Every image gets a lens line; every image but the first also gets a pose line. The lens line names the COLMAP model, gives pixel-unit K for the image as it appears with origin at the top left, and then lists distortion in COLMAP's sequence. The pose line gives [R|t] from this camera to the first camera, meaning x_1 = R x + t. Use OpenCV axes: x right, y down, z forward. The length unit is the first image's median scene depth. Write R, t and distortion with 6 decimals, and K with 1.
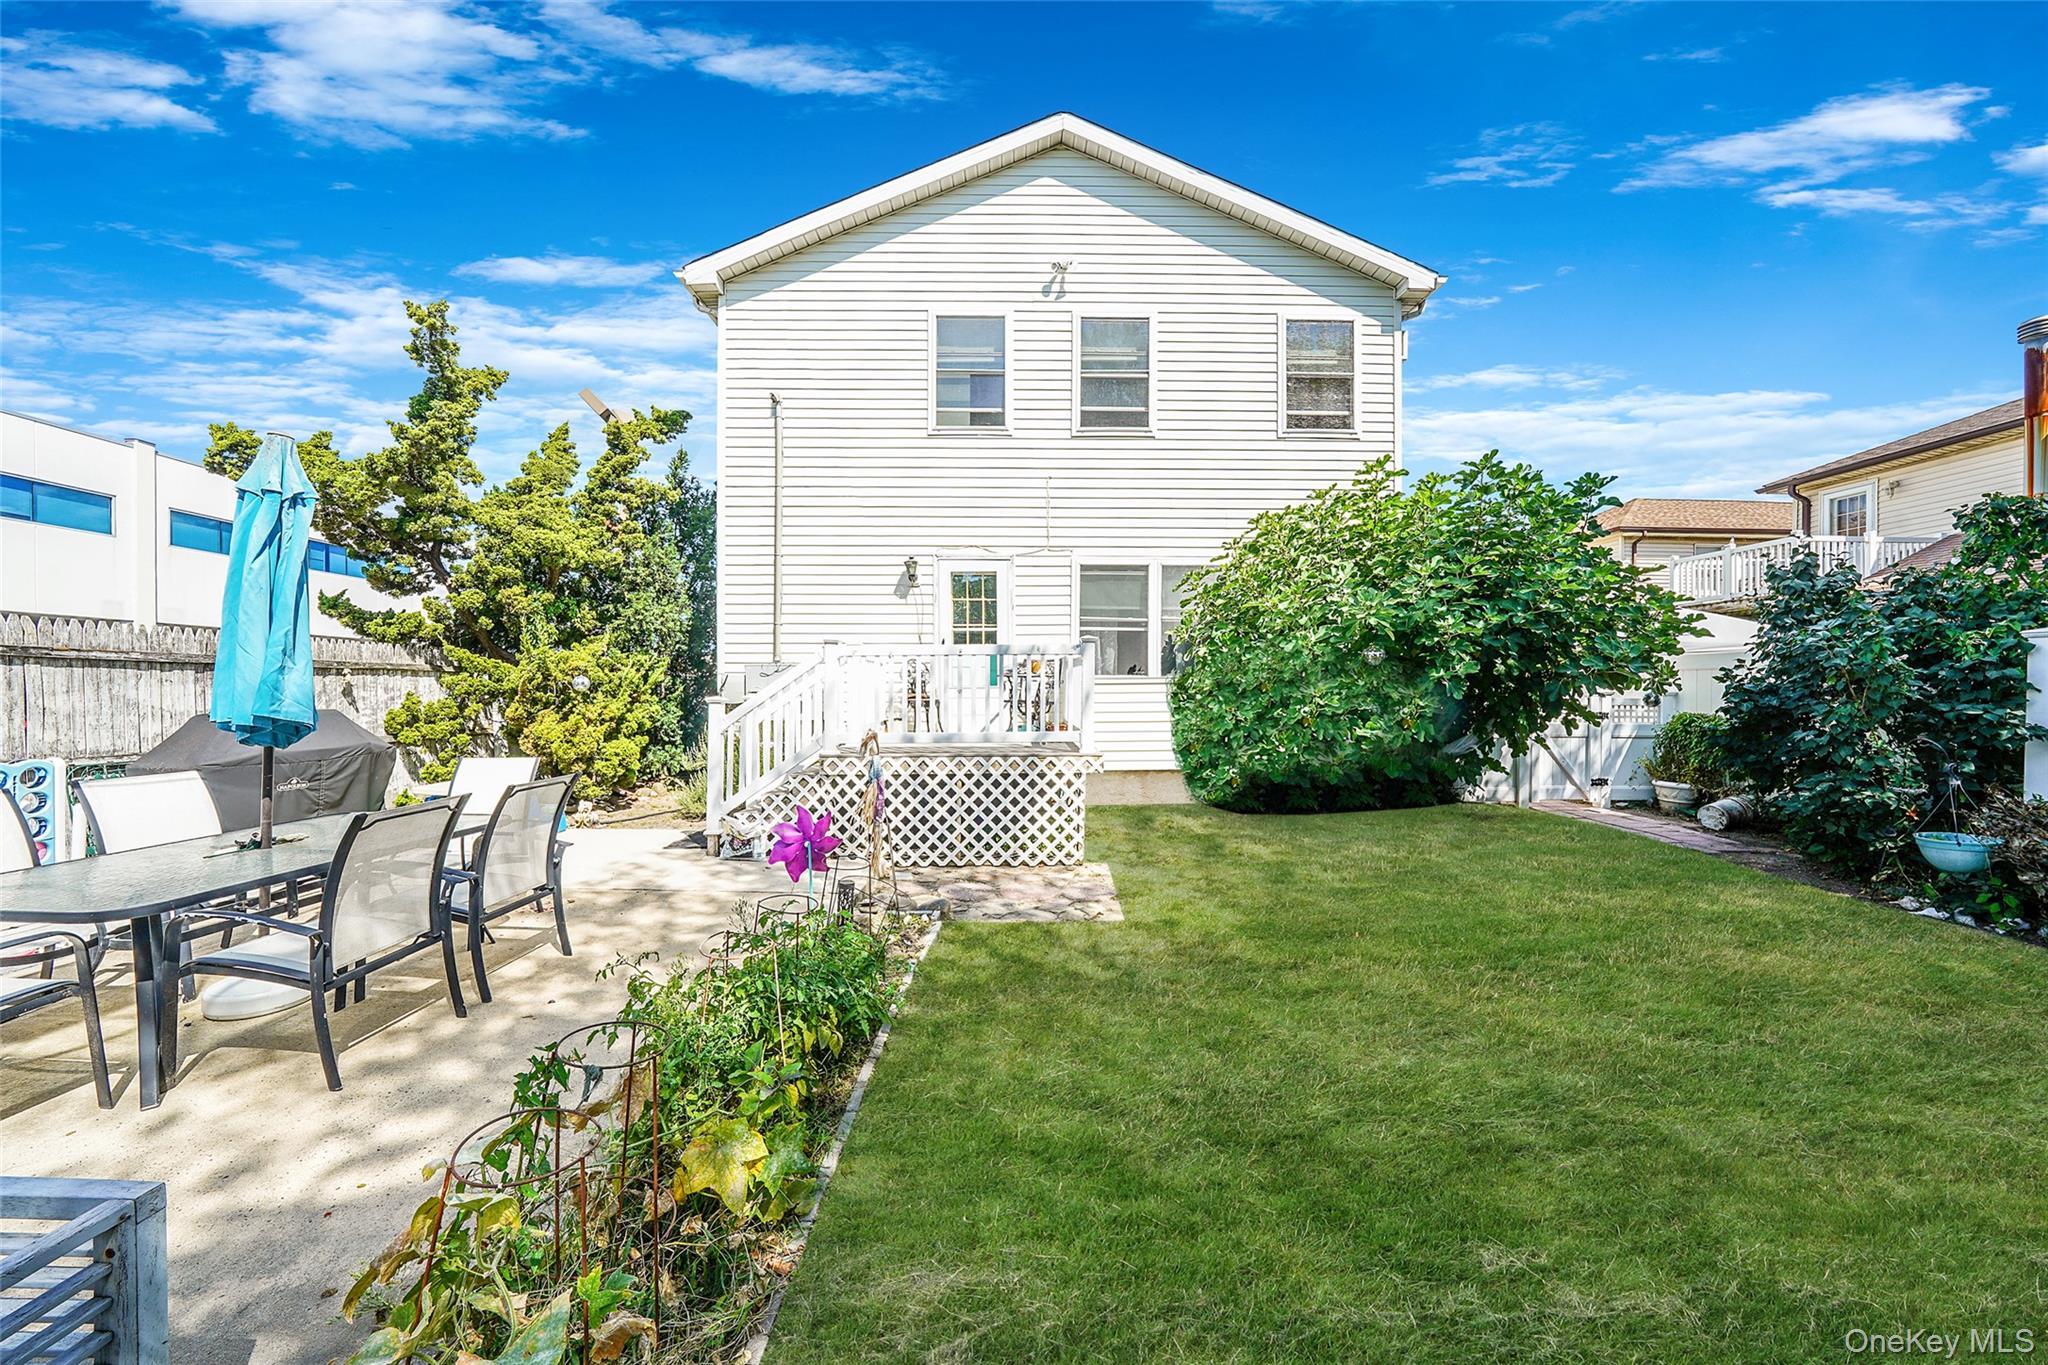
lens RADIAL K [[718.3, 0, 1065.6], [0, 718.3, 697.0], [0, 0, 1]] dist [-0.021827, 0.001705]
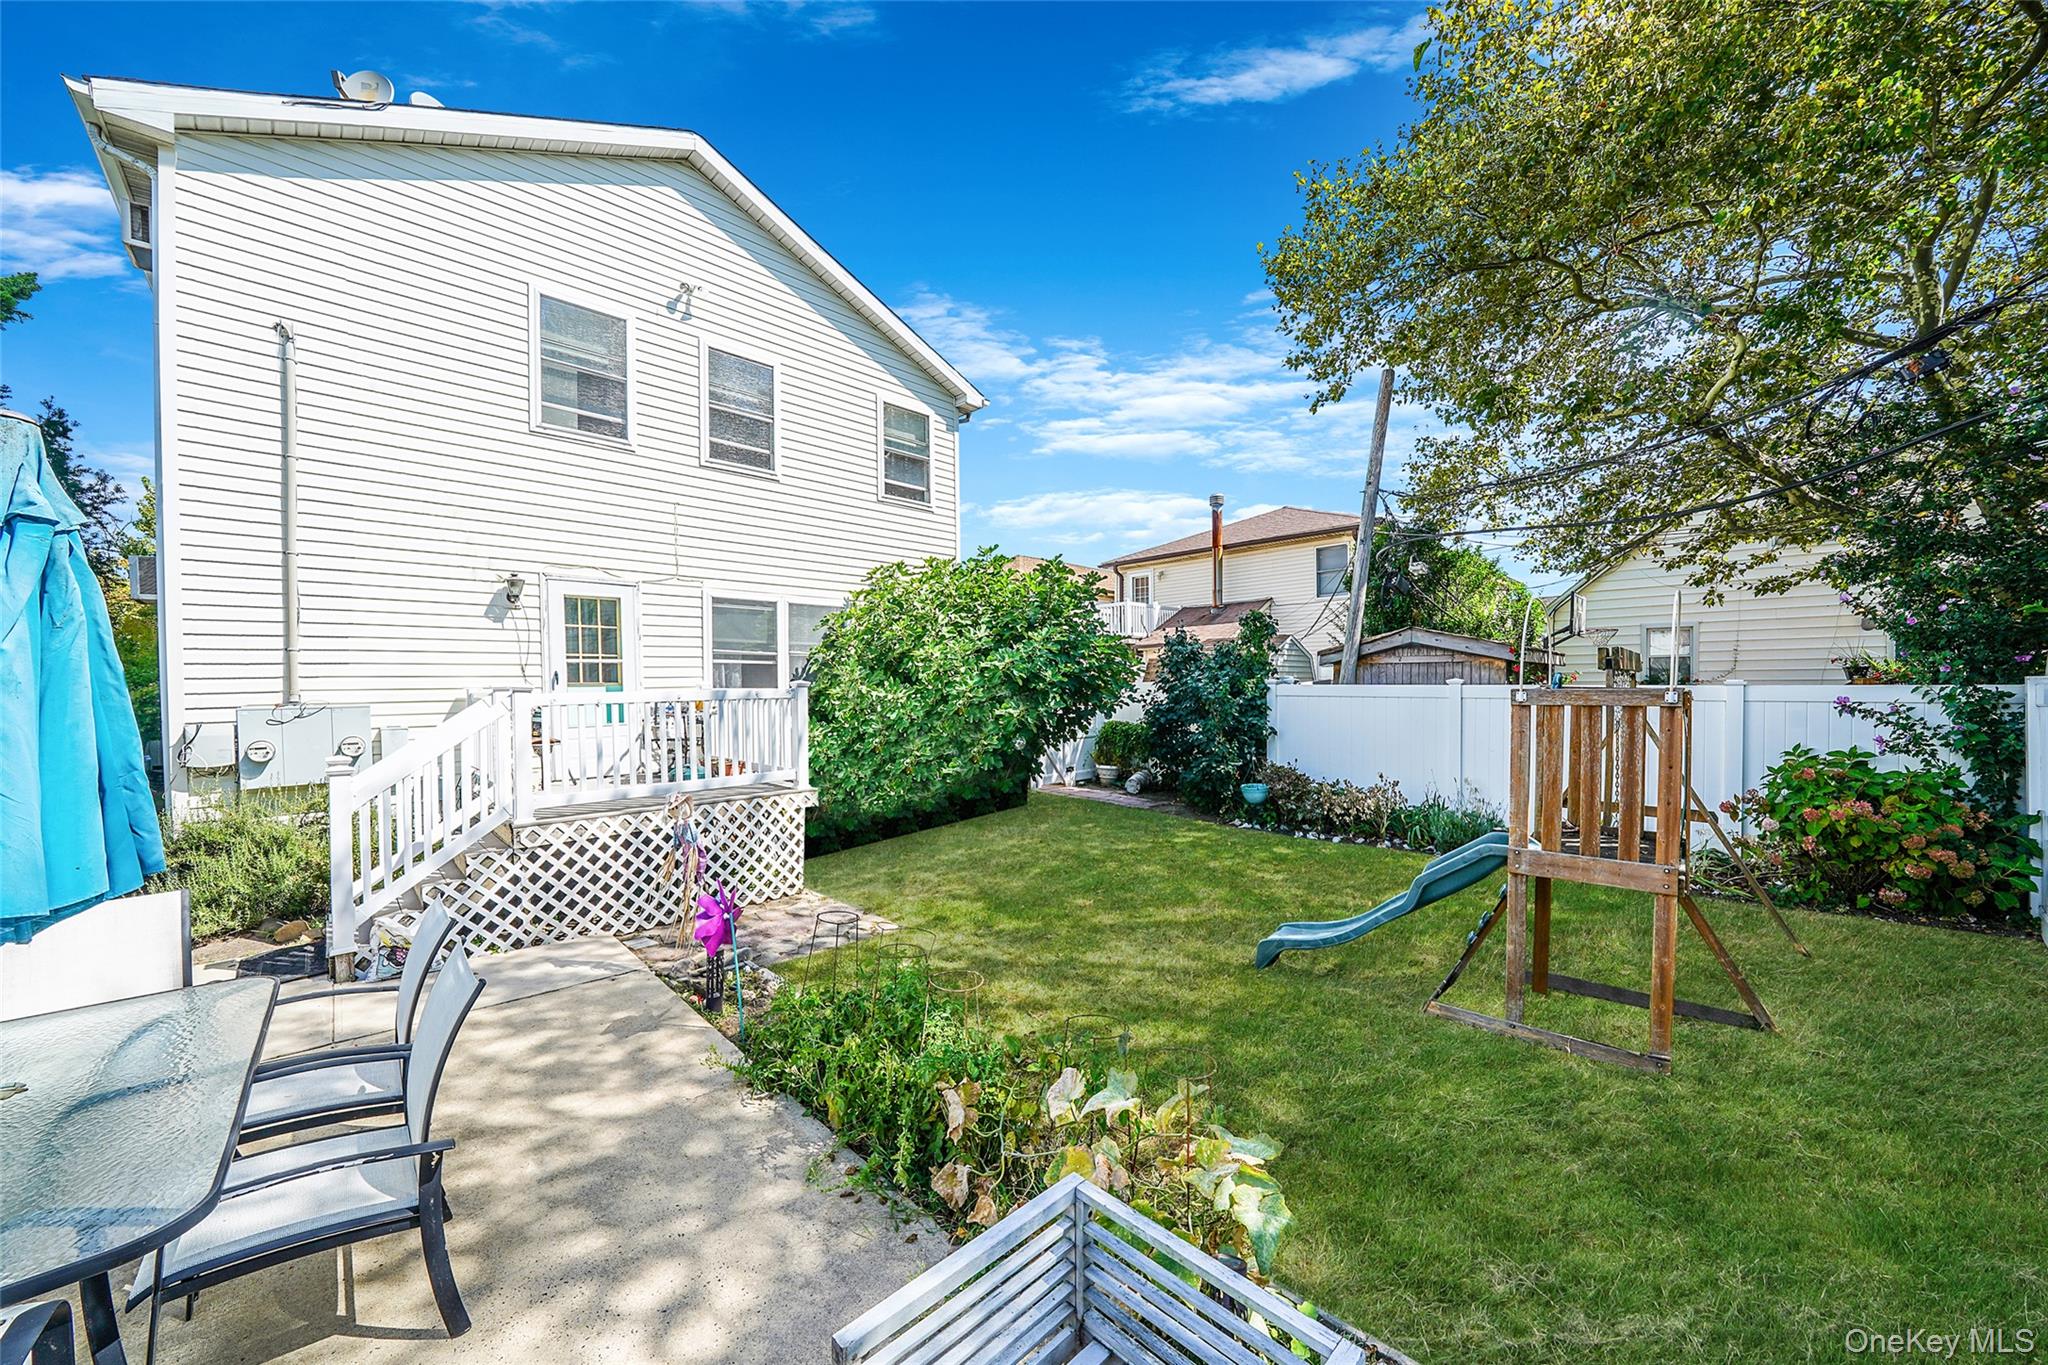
lens RADIAL K [[718.3, 0, 1020.1], [0, 718.3, 688.5], [0, 0, 1]] dist [-0.021827, 0.001705]
pose [[0.720477, -0.012630, 0.693363, -0.360285], [0.015237, 0.999881, 0.002380, -0.053320], [-0.693311, 0.008850, 0.720584, -0.007447]]
